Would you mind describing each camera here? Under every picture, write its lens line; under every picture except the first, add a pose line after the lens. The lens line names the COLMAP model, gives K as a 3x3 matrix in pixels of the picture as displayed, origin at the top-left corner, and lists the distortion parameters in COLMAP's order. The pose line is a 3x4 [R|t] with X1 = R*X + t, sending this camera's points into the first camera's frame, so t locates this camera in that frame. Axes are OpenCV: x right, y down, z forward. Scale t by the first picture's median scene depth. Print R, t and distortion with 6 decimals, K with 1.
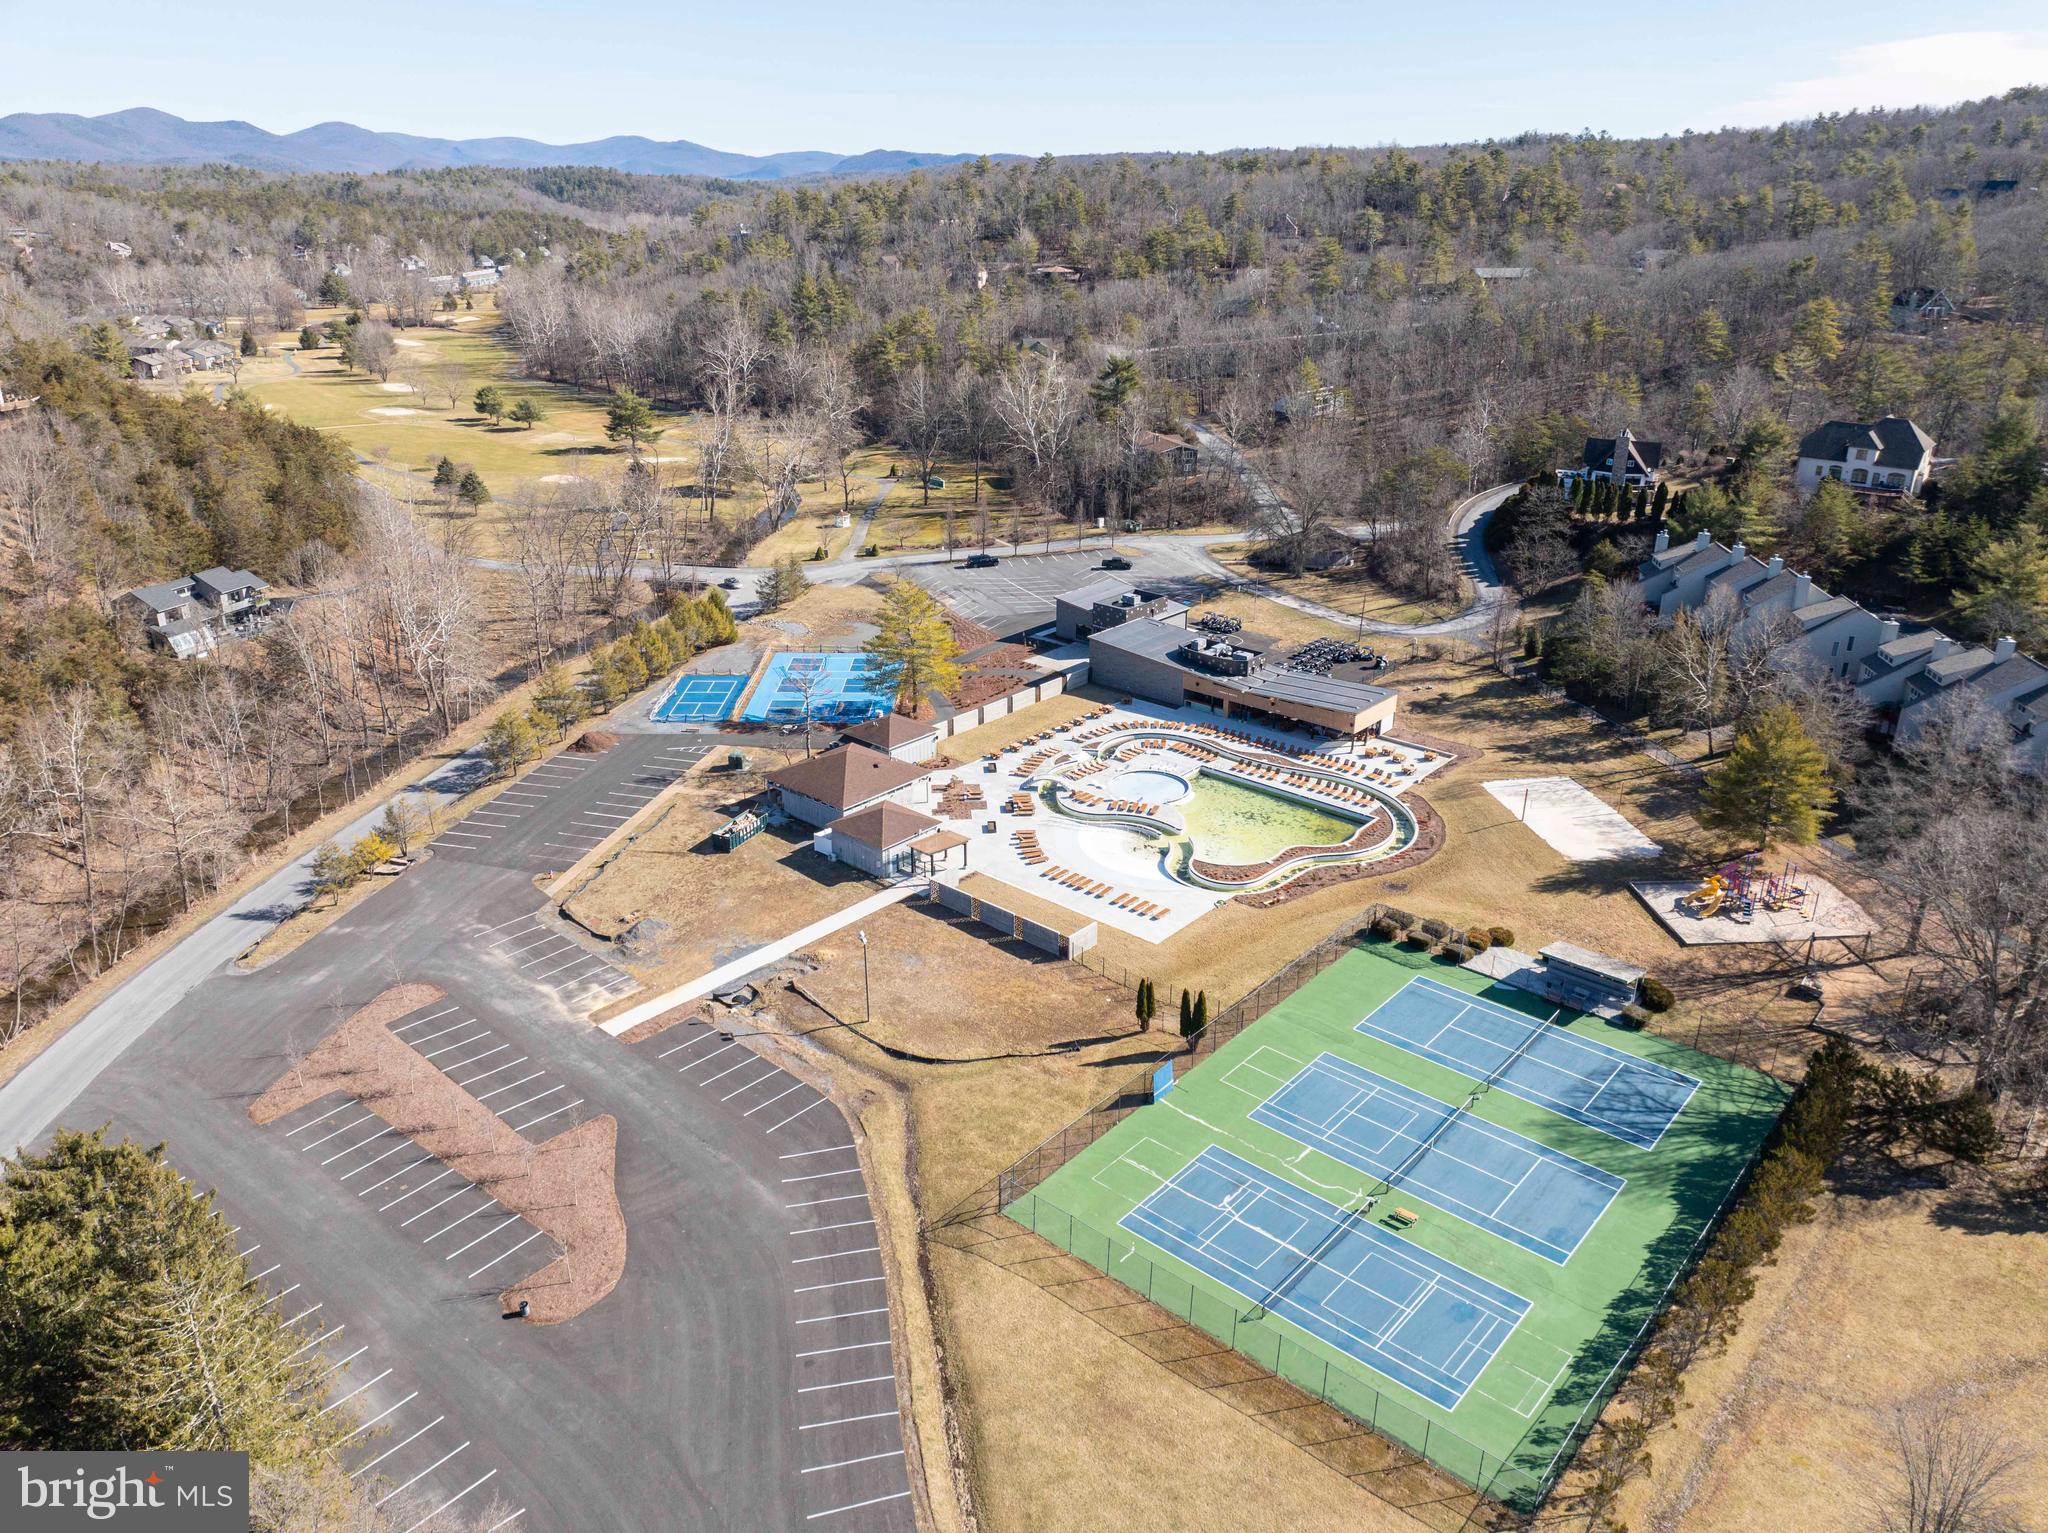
lens RADIAL K [[1445.7, 0, 1024.2], [0, 1445.7, 768.6], [0, 0, 1]] dist [-0.041097, 0.005856]
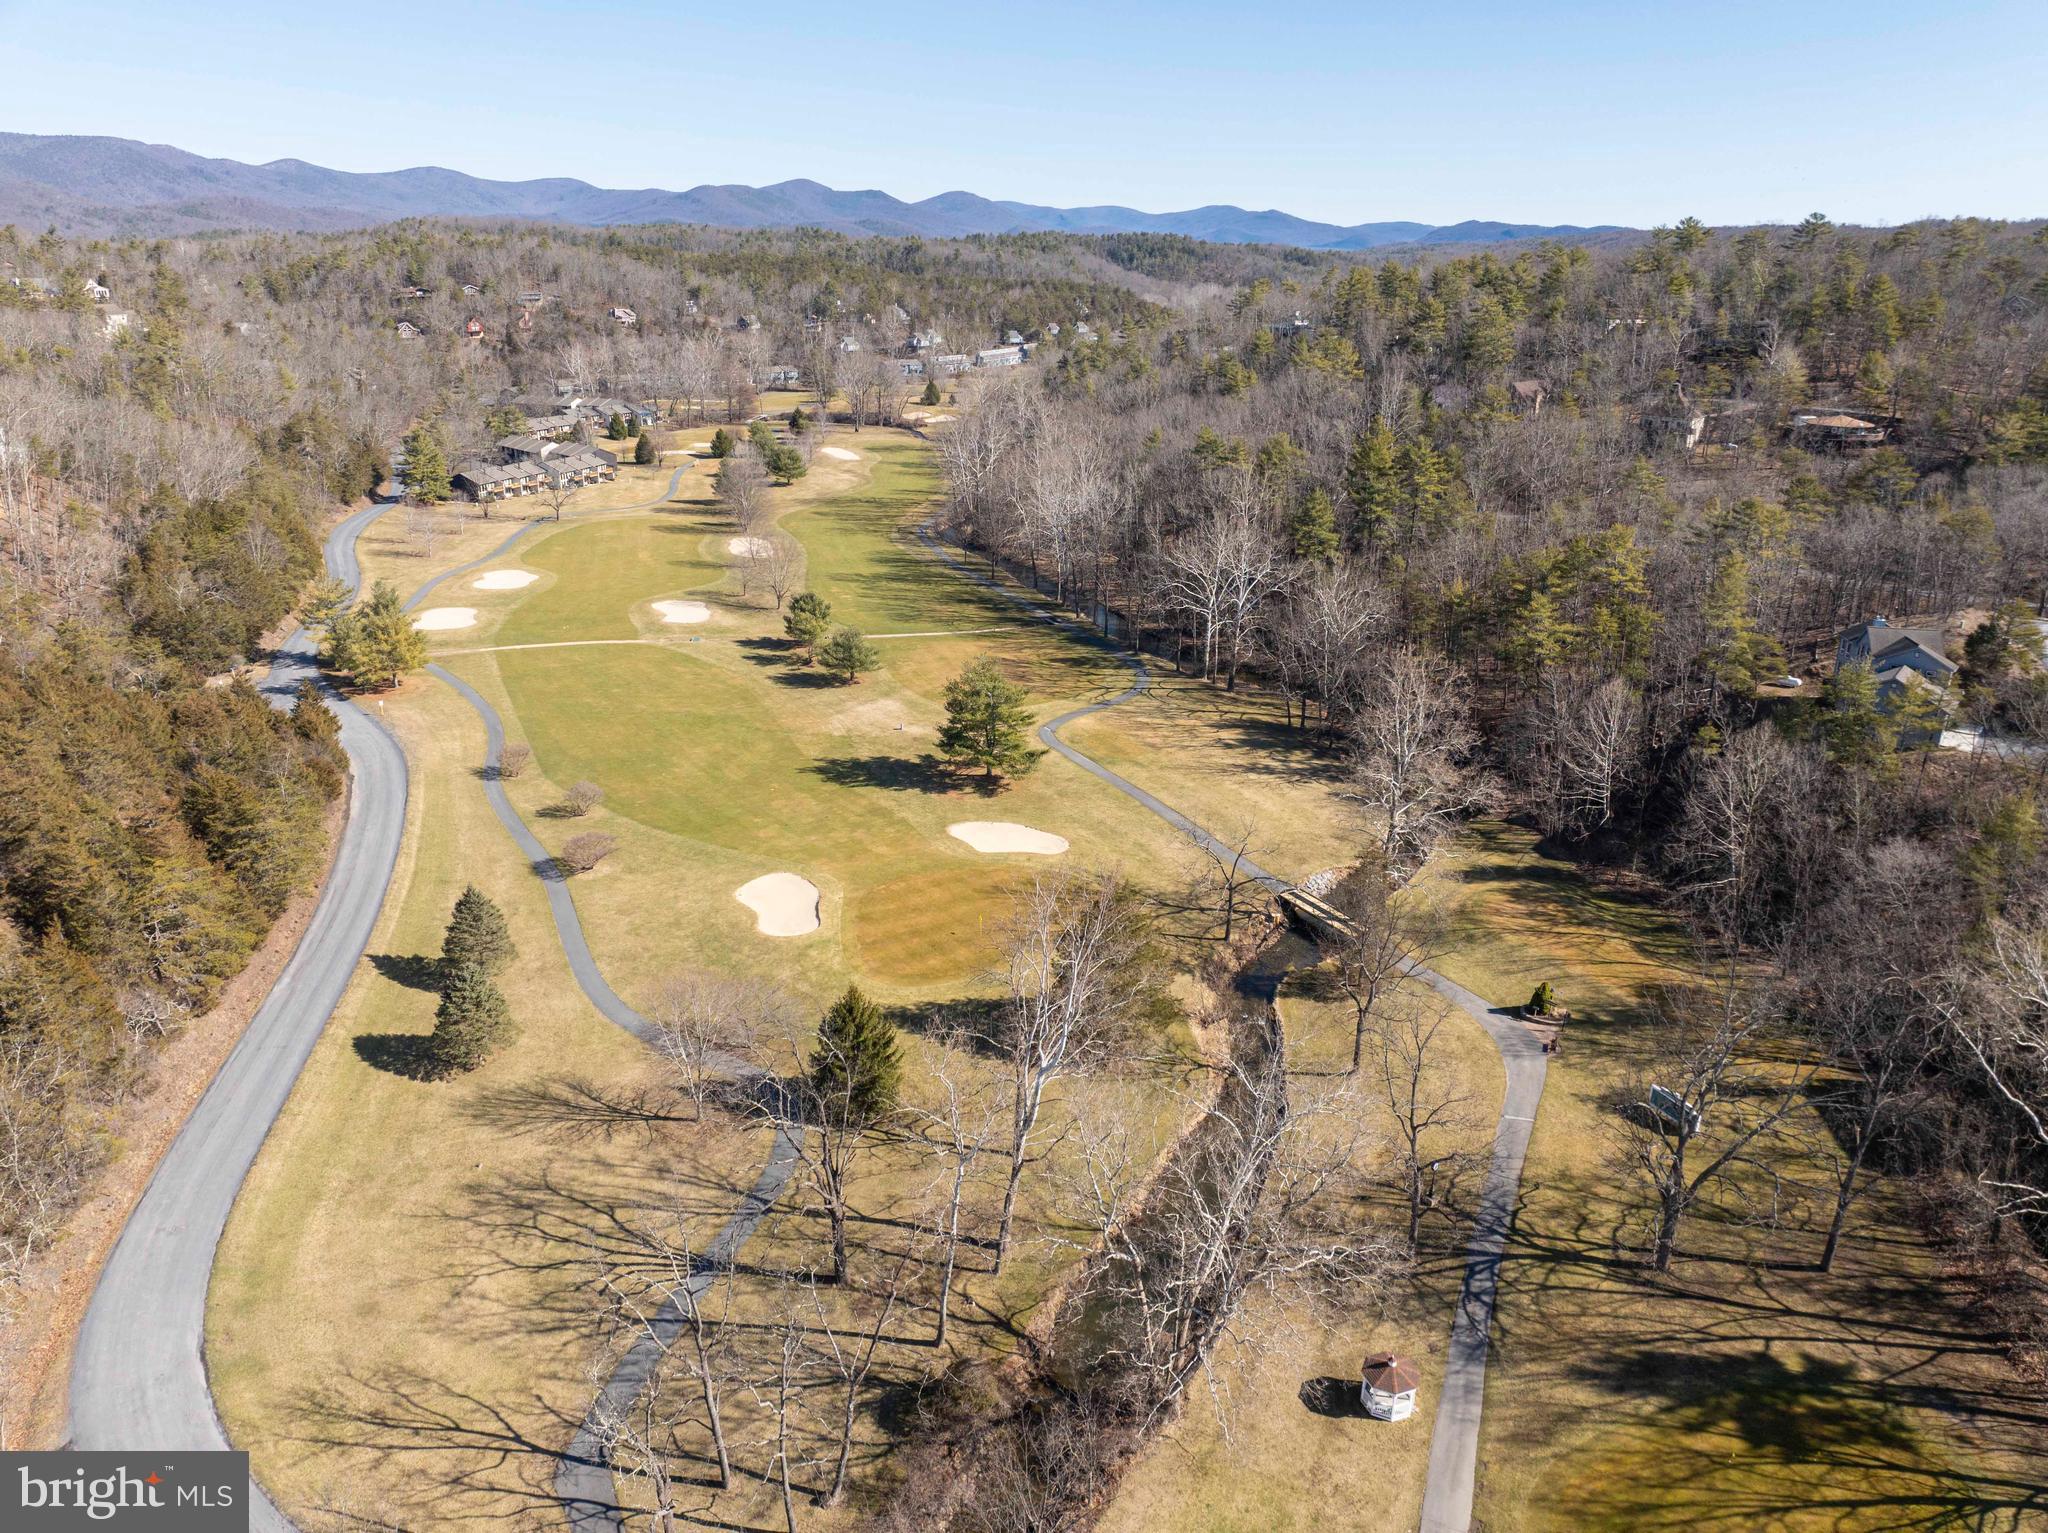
lens RADIAL K [[1445.7, 0, 1019.9], [0, 1445.7, 766.1], [0, 0, 1]] dist [-0.041097, 0.005856]
pose [[0.928944, 0.126384, -0.347980, -0.050578], [-0.141590, 0.989752, -0.018506, -0.130172], [0.342076, 0.066462, 0.937319, 0.314584]]
